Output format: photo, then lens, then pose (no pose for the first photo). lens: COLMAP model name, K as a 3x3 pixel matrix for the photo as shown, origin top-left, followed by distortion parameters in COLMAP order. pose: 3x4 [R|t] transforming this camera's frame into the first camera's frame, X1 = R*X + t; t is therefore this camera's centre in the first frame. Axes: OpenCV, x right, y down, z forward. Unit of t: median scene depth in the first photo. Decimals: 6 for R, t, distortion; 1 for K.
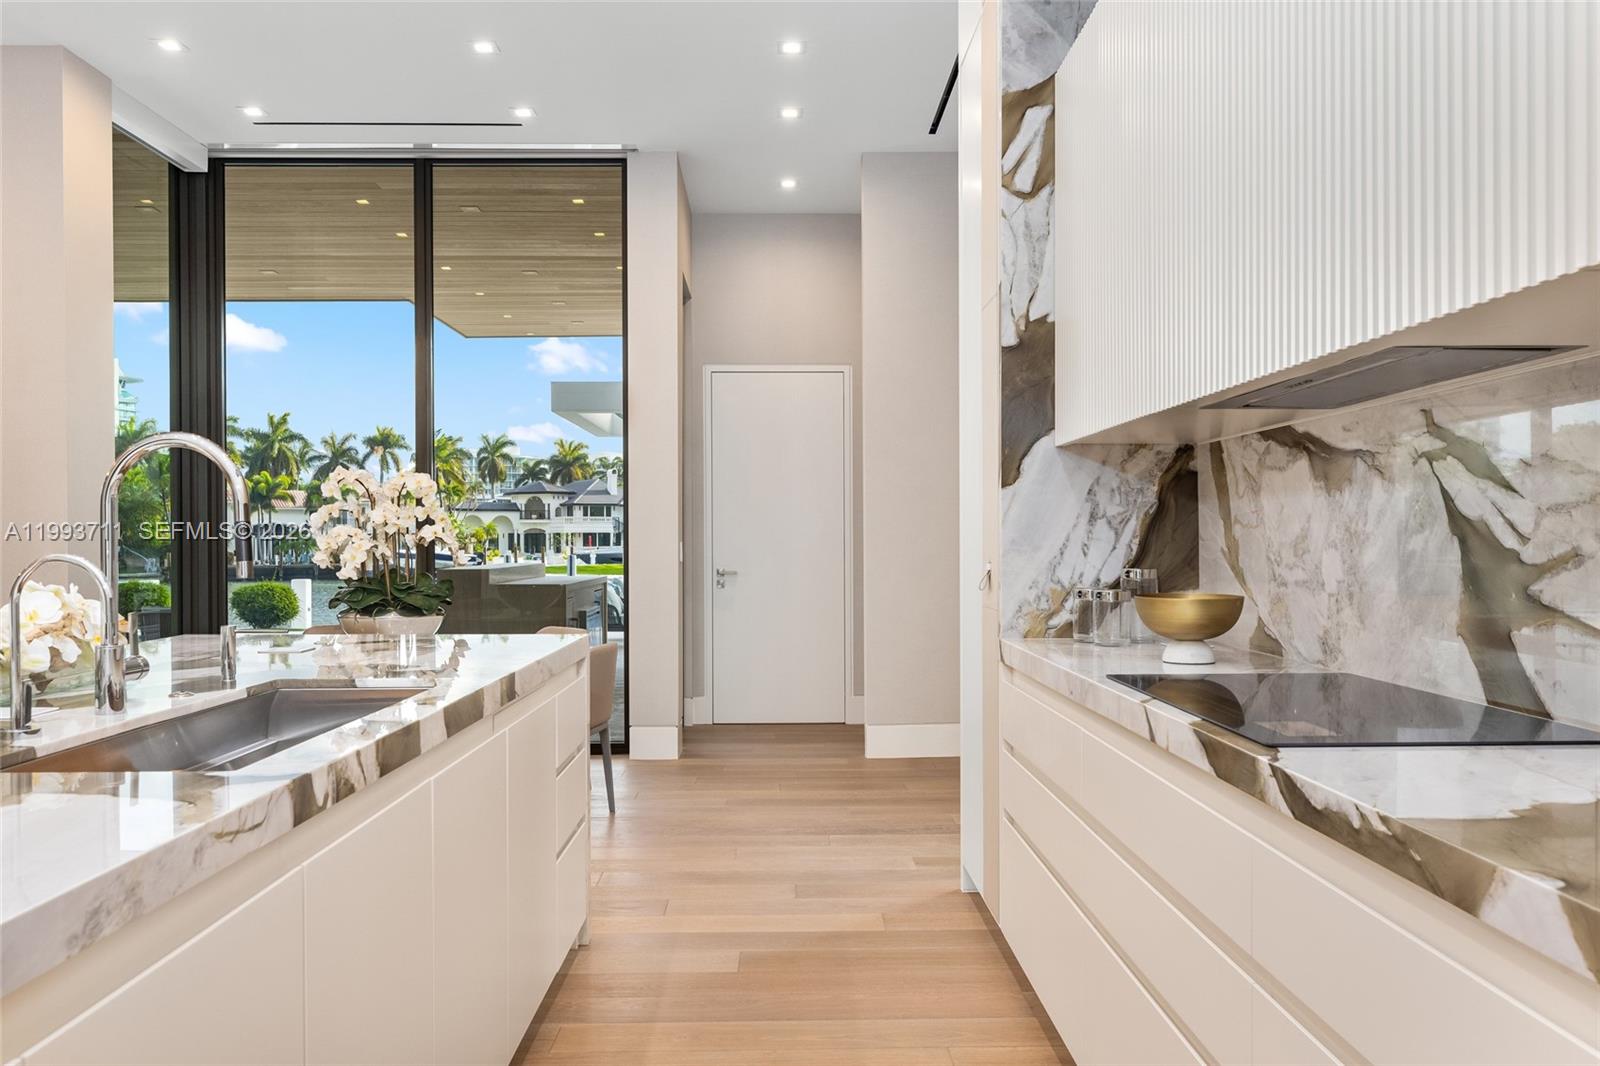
lens RADIAL K [[1266.7, 0, 799.5], [0, 1266.7, 536.0], [0, 0, 1]] dist [-0.002594, -0.000751]
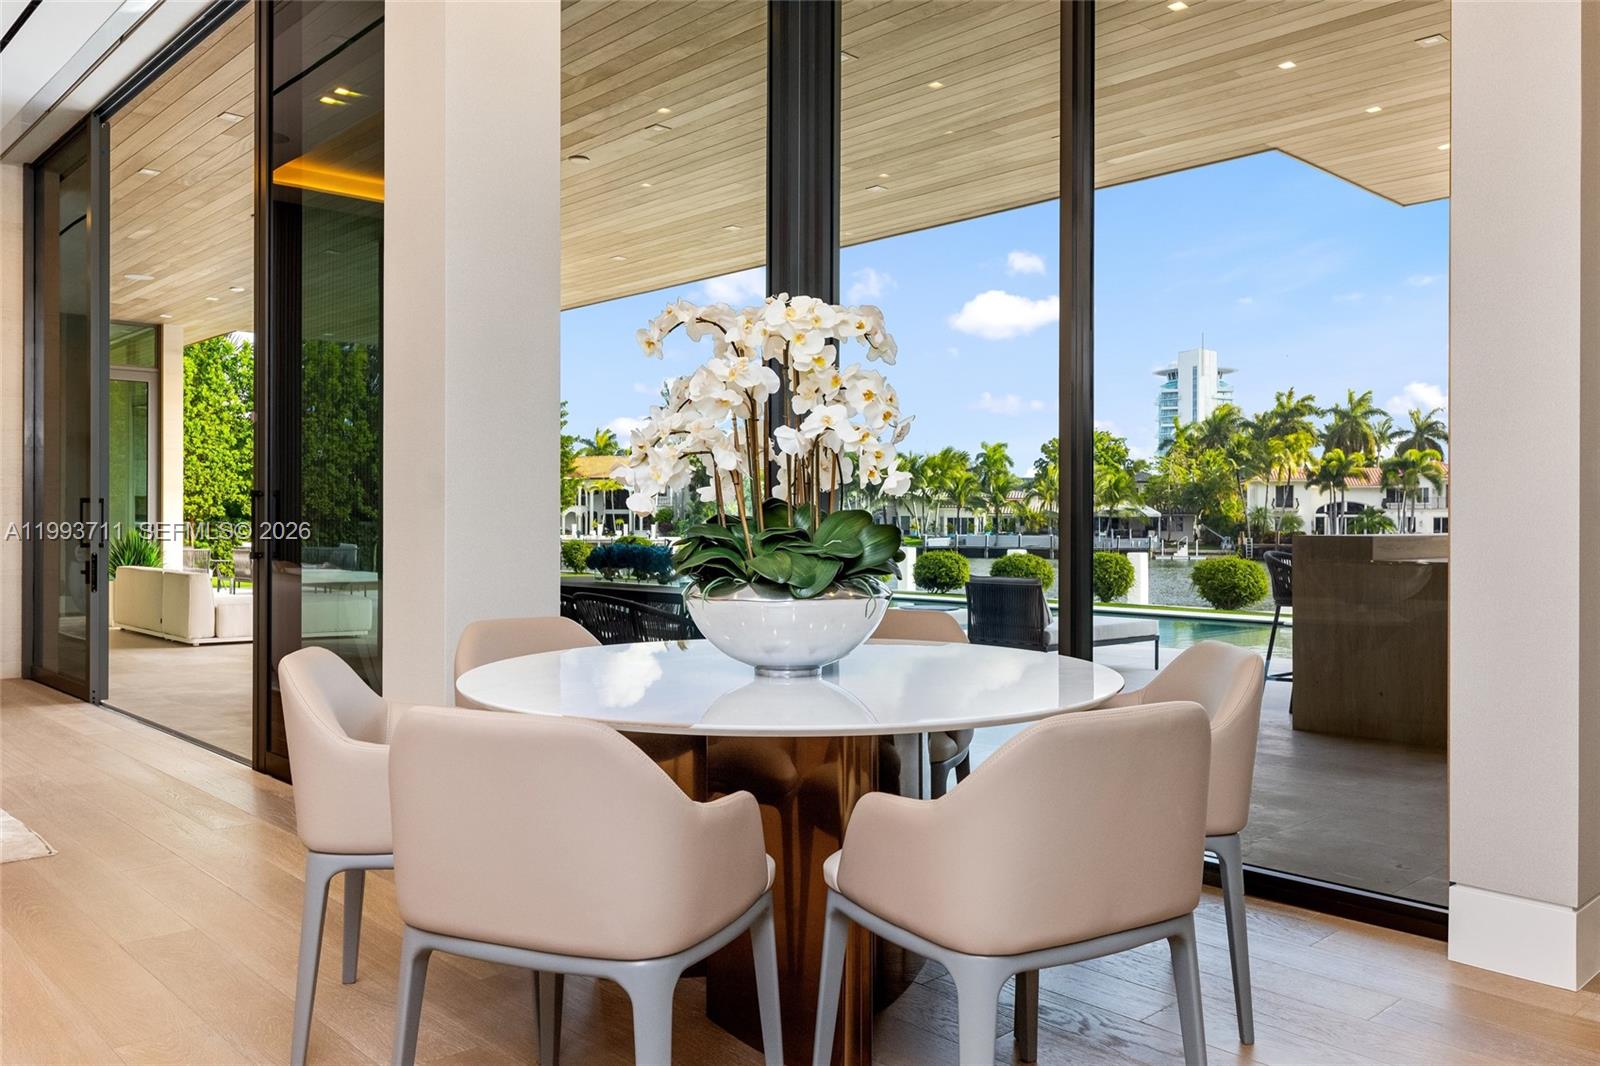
lens RADIAL K [[1244.4, 0, 800.8], [0, 1244.4, 526.9], [0, 0, 1]] dist [-0.001504, 0.001943]
pose [[0.676376, 0.007593, -0.736518, 0.002648], [-0.002618, 0.999965, 0.007905, 0.002521], [0.736552, -0.003419, 0.676372, 0.051622]]
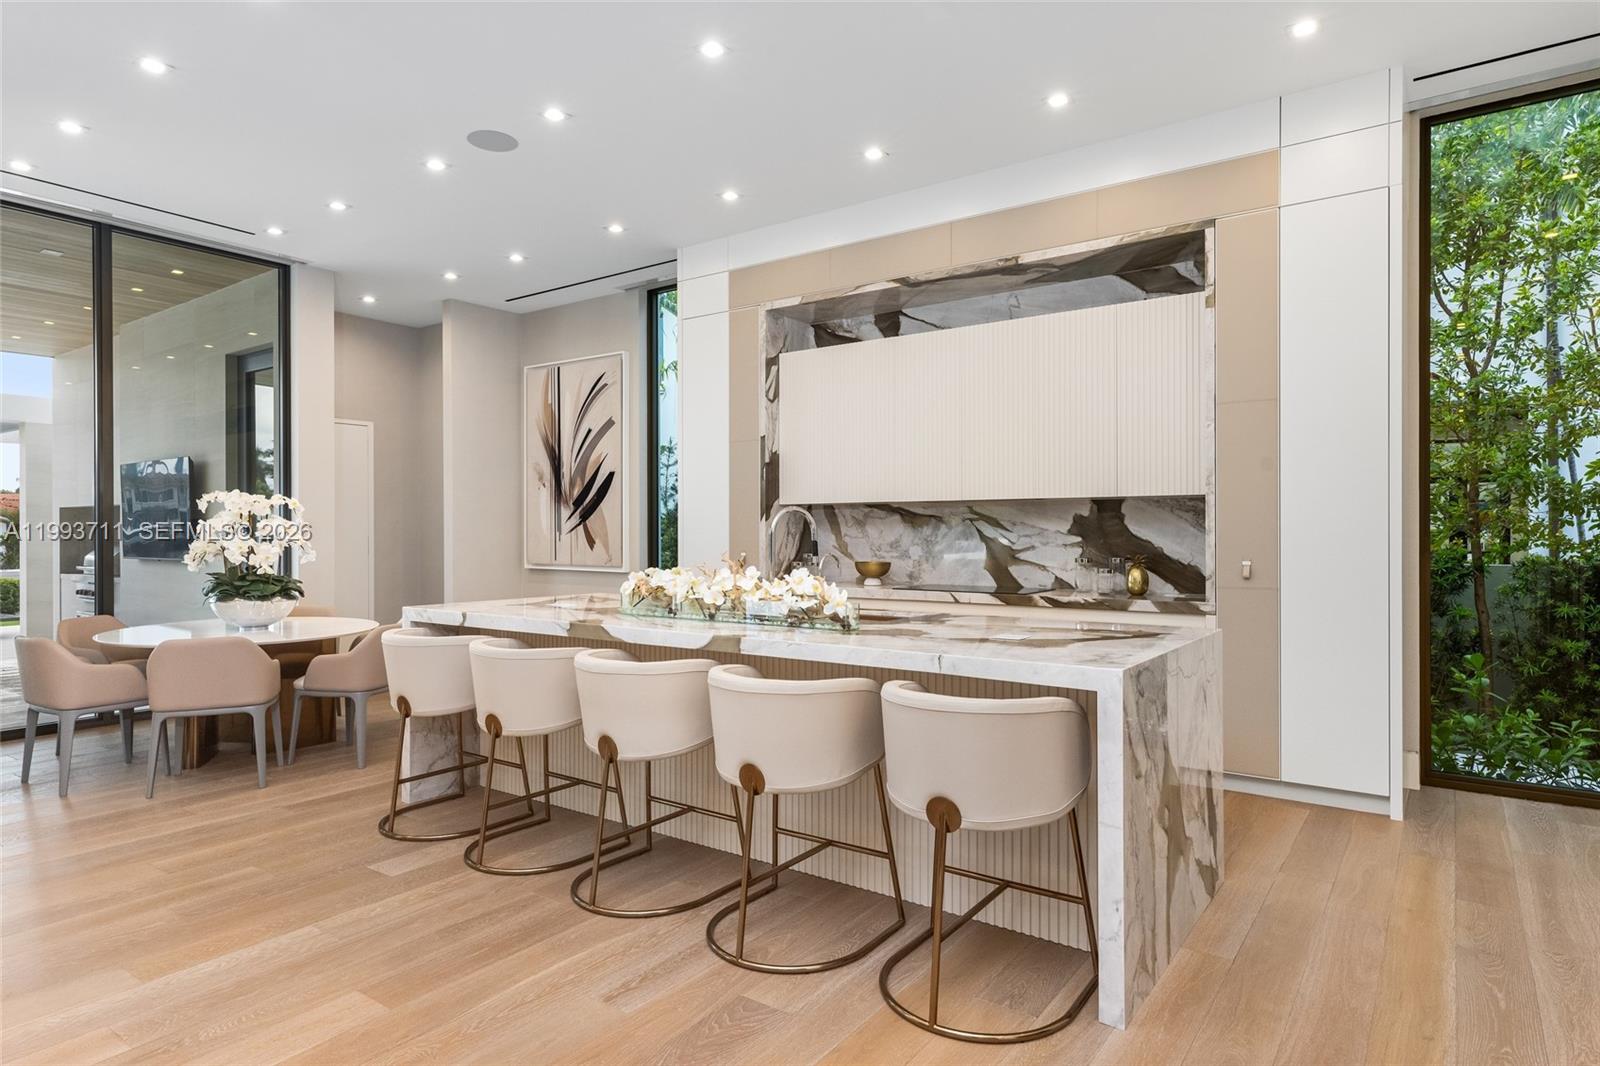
lens RADIAL K [[911.5, 0, 798.2], [0, 911.5, 534.4], [0, 0, 1]] dist [0.011362, 0.005982]
pose [[0.597065, 0.000714, 0.802193, -0.057574], [-0.002217, 0.999997, 0.000760, -0.000674], [-0.802190, -0.002232, 0.597065, -0.004238]]
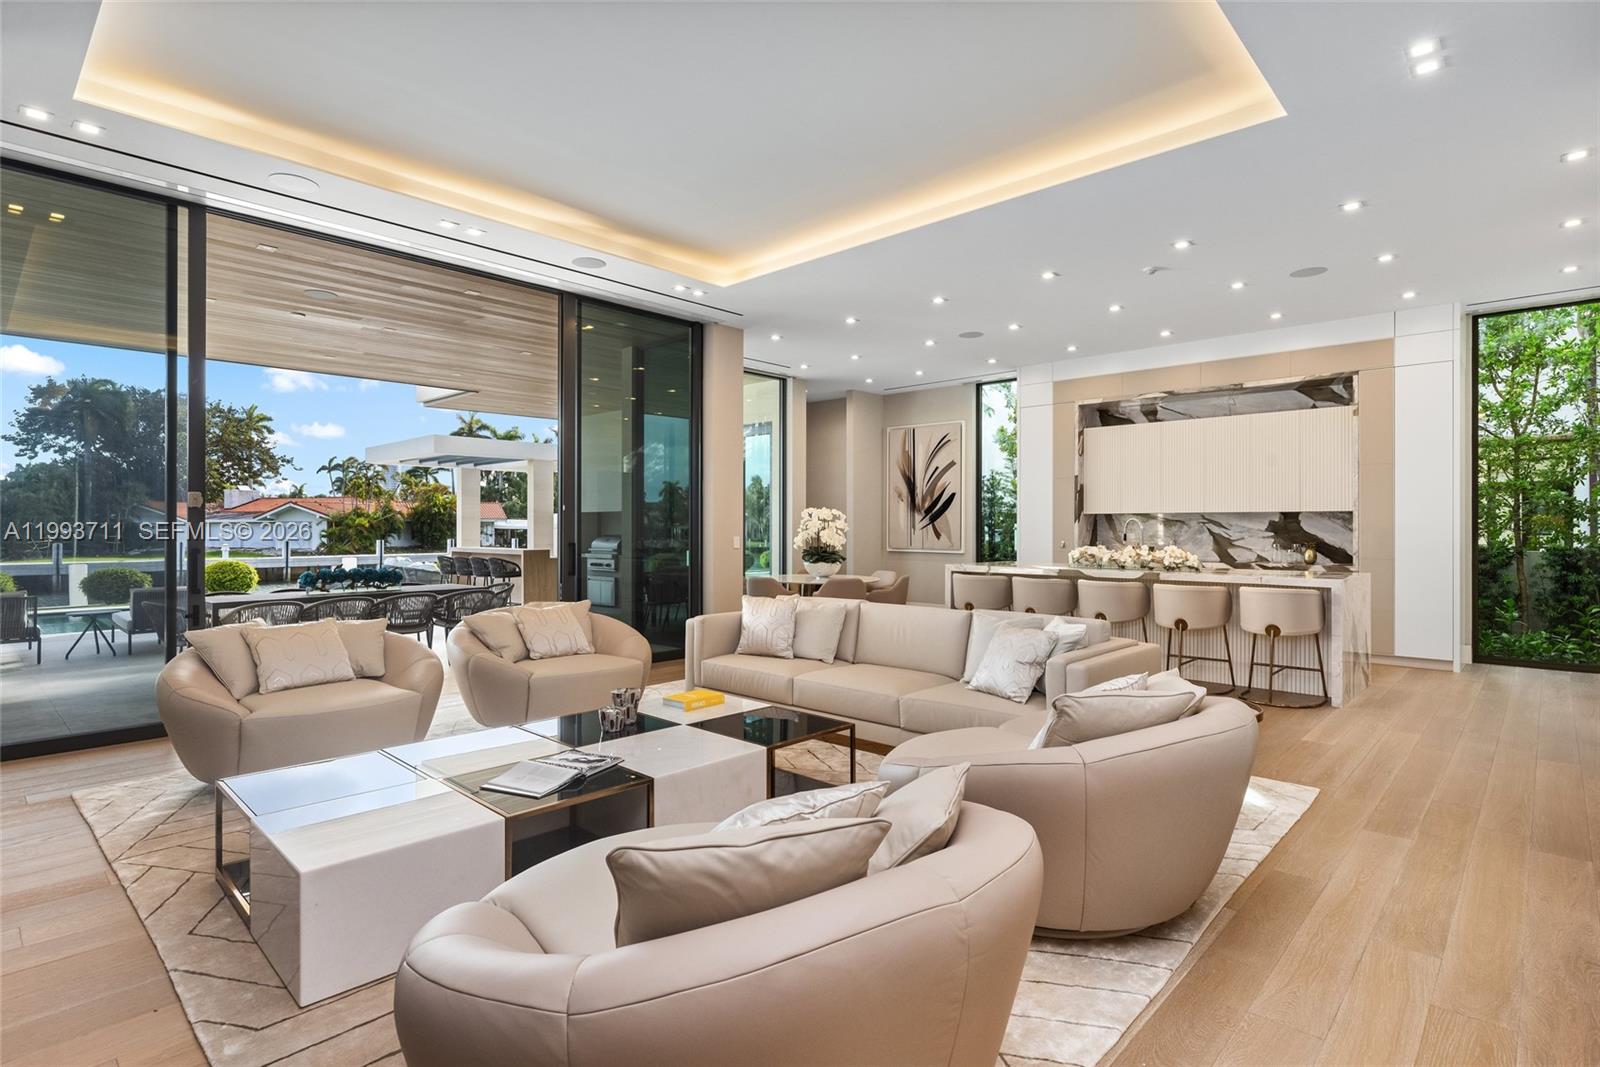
lens RADIAL K [[803.2, 0, 803.0], [0, 803.2, 529.6], [0, 0, 1]] dist [0.002811, 0.000289]
pose [[0.694574, 0.003499, 0.719413, -0.118346], [-0.005765, 0.999983, 0.000703, -0.000609], [-0.719398, -0.004635, 0.694582, -0.010948]]
